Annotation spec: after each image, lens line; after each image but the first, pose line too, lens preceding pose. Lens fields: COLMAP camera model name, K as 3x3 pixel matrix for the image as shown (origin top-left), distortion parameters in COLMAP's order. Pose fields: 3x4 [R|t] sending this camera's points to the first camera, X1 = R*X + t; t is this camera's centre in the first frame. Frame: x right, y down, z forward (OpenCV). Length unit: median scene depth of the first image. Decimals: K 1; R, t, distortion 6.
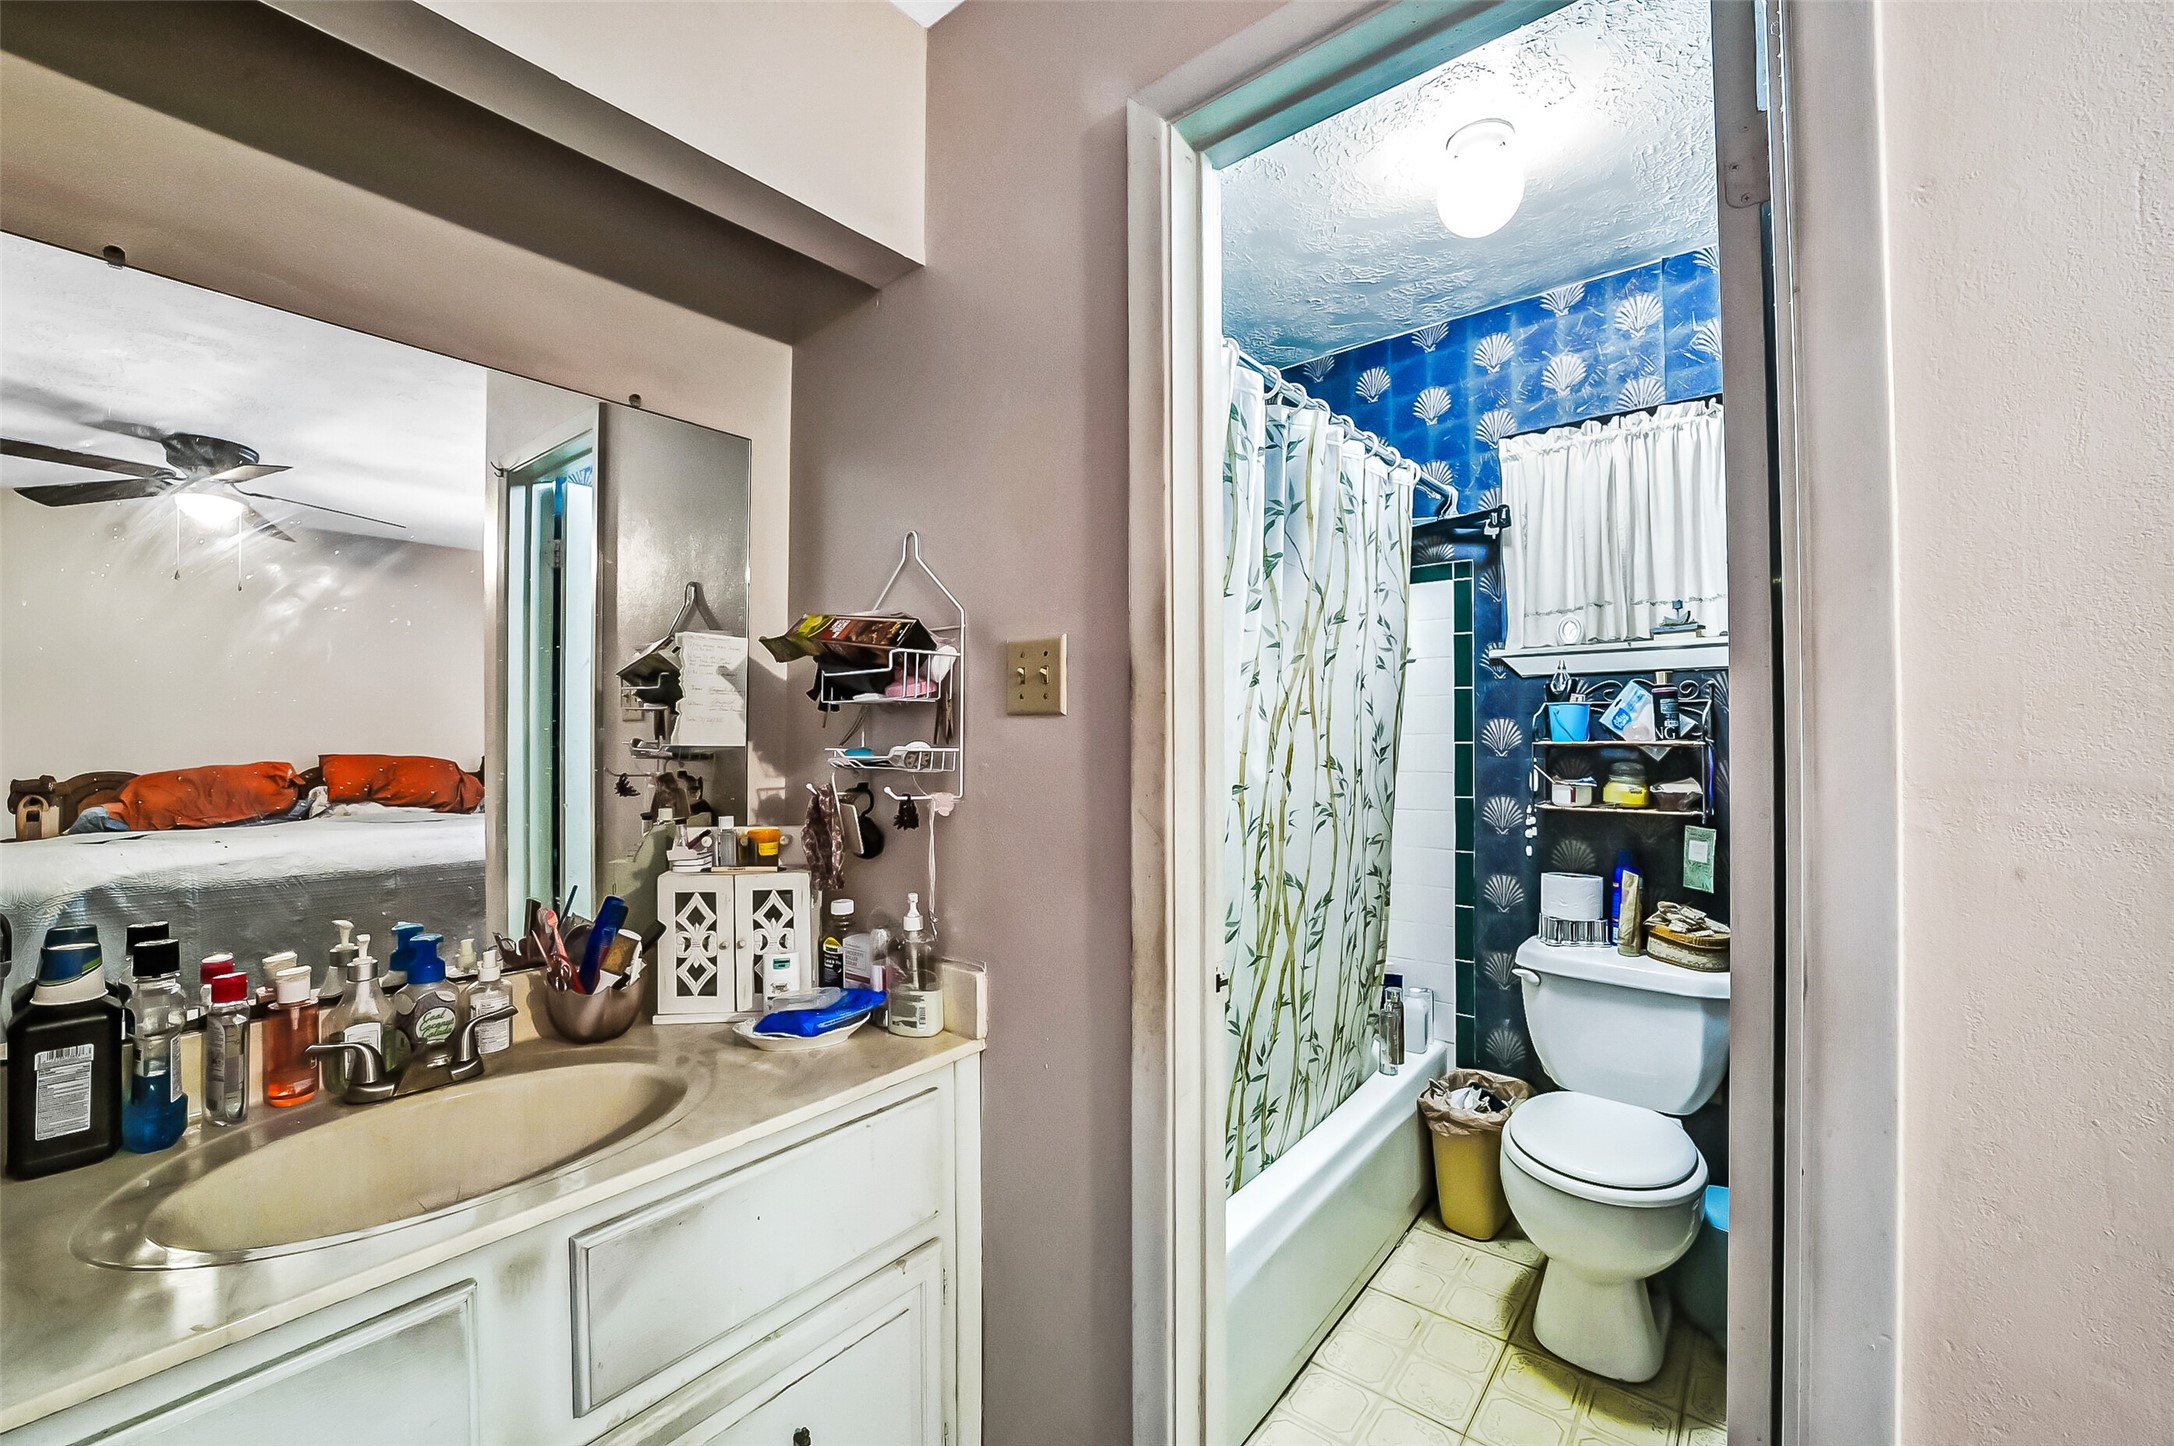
lens RADIAL K [[867.7, 0, 1079.1], [0, 867.7, 722.8], [0, 0, 1]] dist [-0.003715, -0.000021]
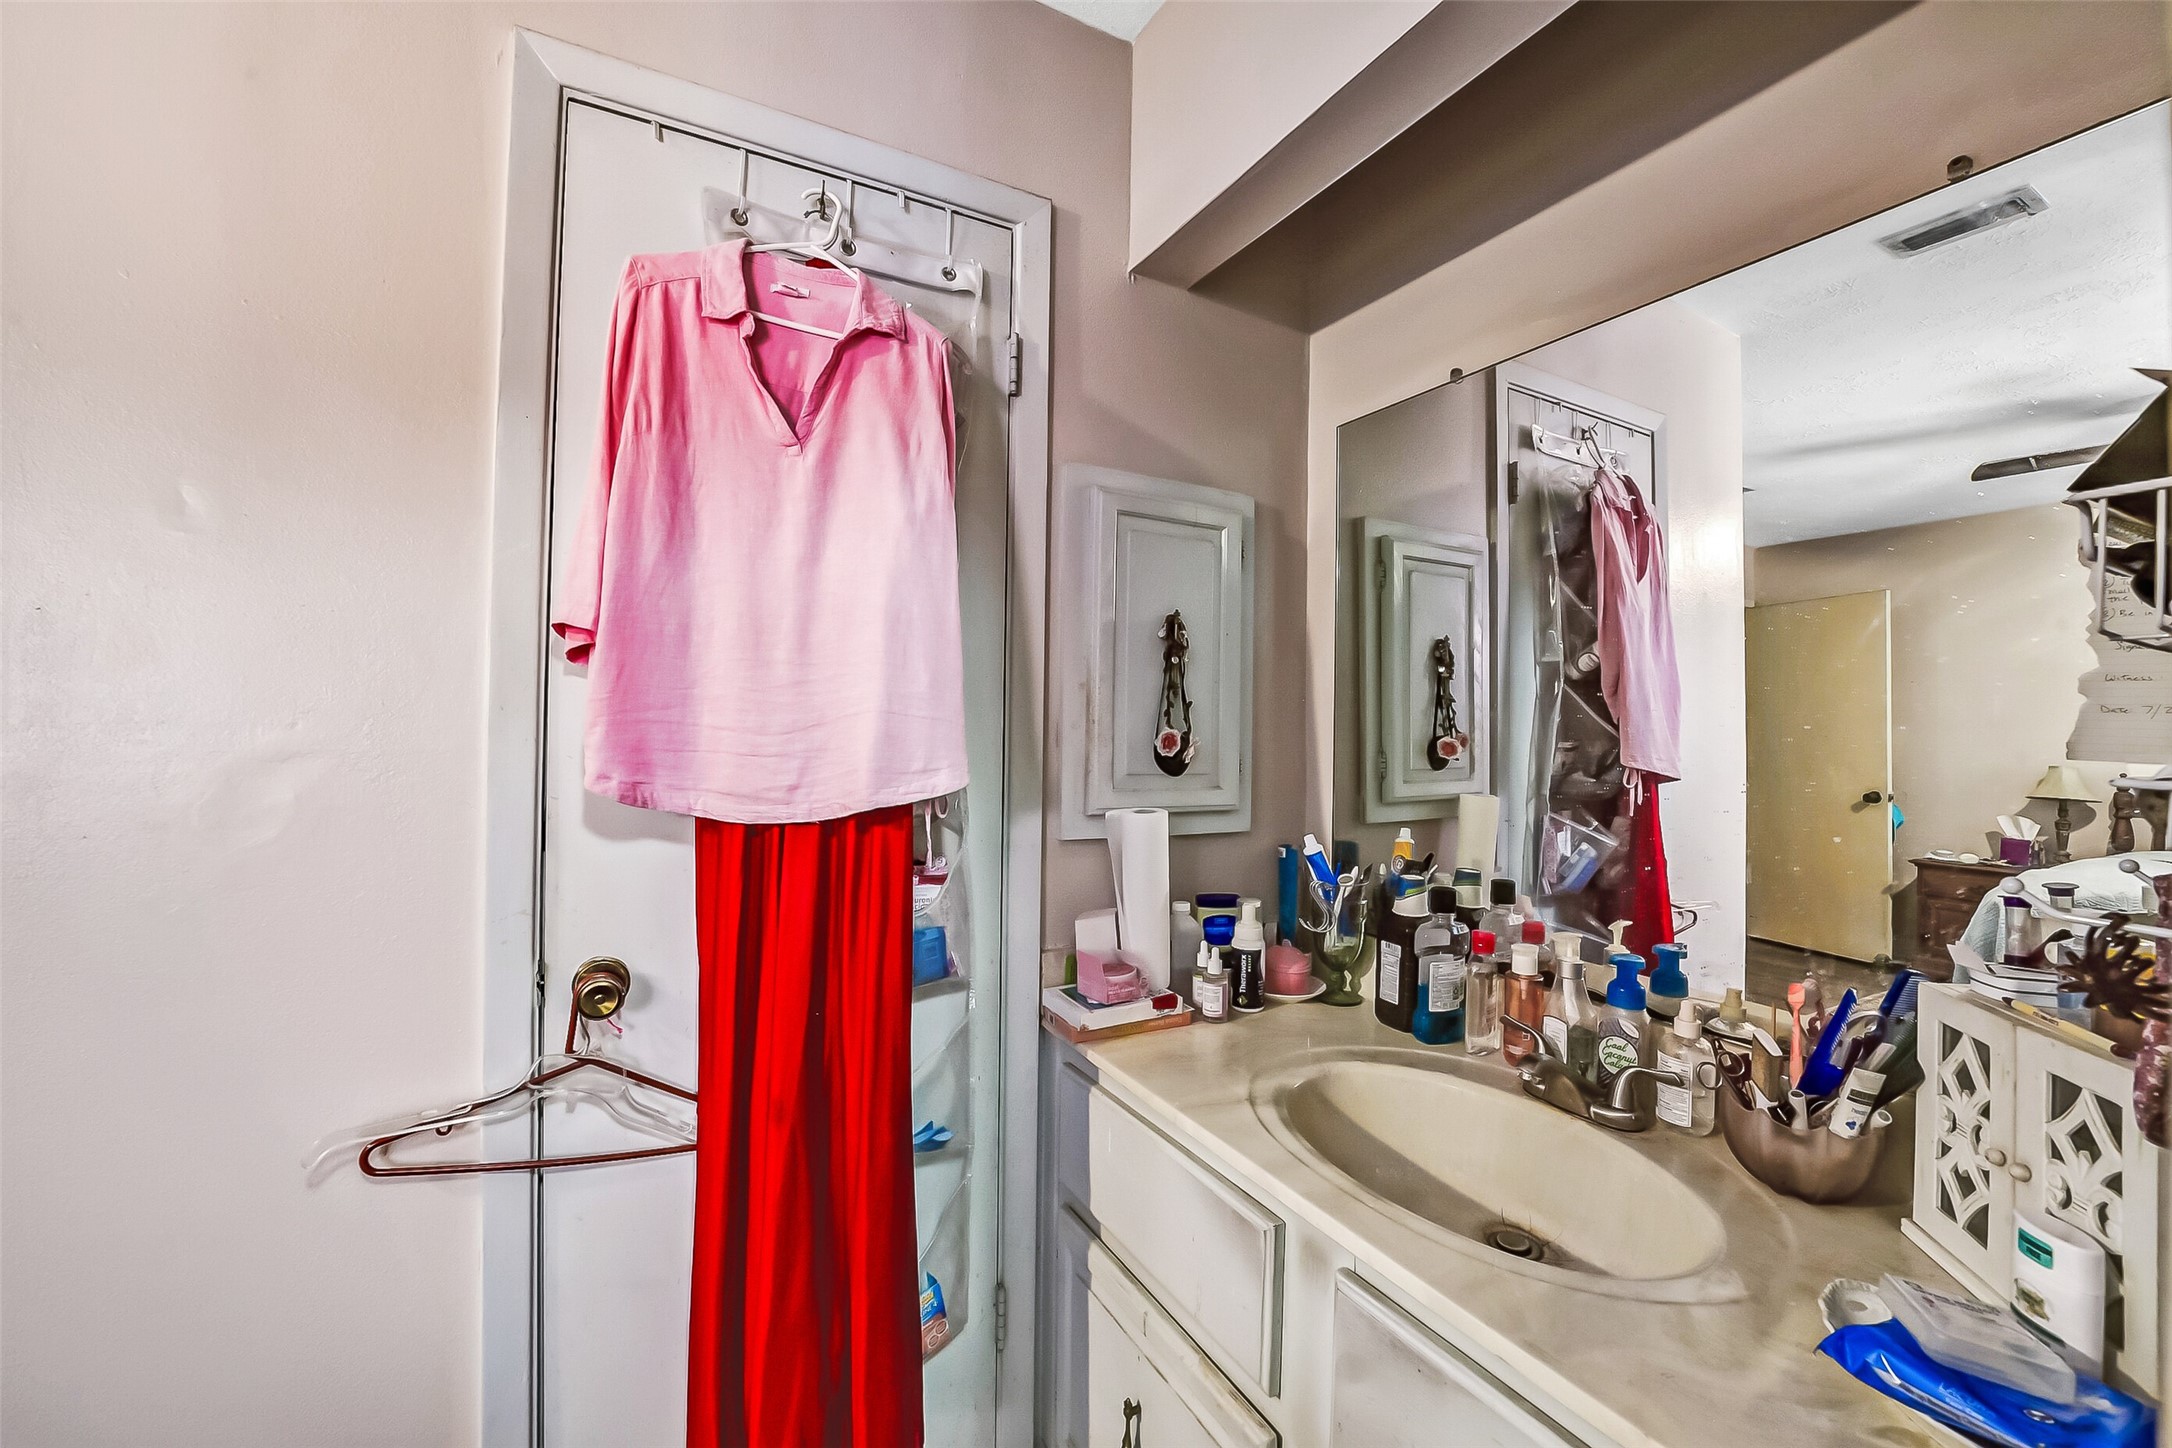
lens RADIAL K [[857.0, 0, 1084.9], [0, 857.0, 717.9], [0, 0, 1]] dist [-0.031629, 0.006265]
pose [[-0.366791, -0.013967, -0.930199, 0.234106], [-0.005486, 0.999902, -0.012850, 0.011189], [0.930287, 0.000390, -0.366832, 0.683784]]
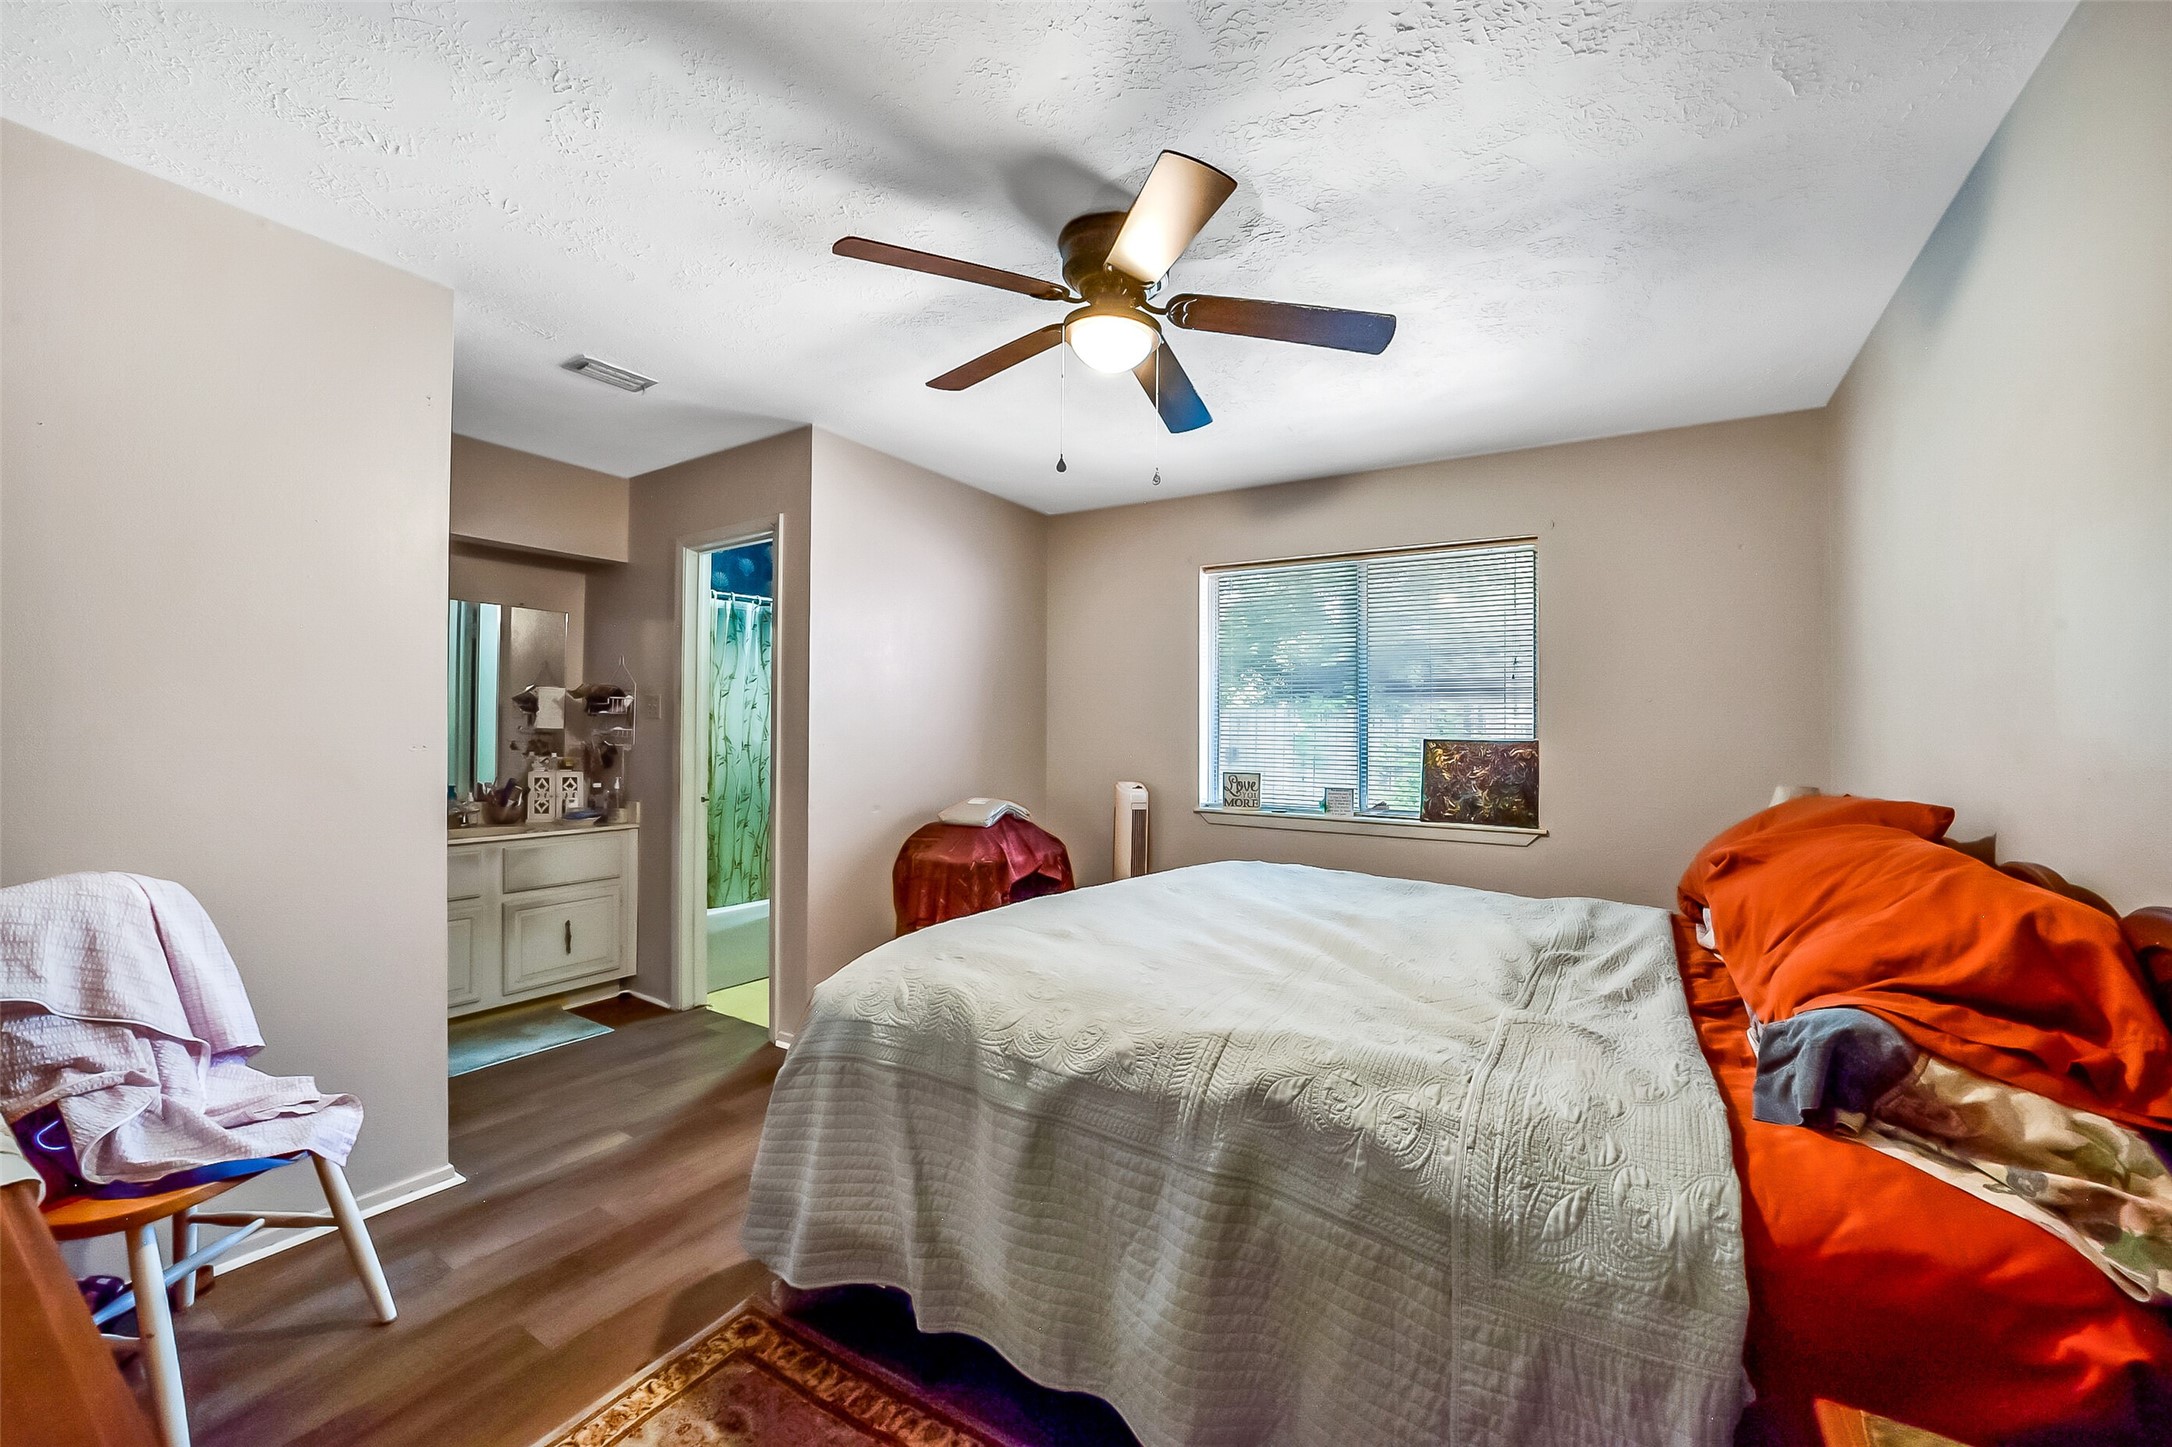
lens RADIAL K [[857.0, 0, 1094.3], [0, 857.0, 727.9], [0, 0, 1]] dist [-0.031629, 0.006265]
pose [[0.990501, 0.014076, 0.136782, 1.005768], [-0.014406, 0.999895, 0.001421, -0.002677], [-0.136748, -0.003378, 0.990600, -2.071804]]
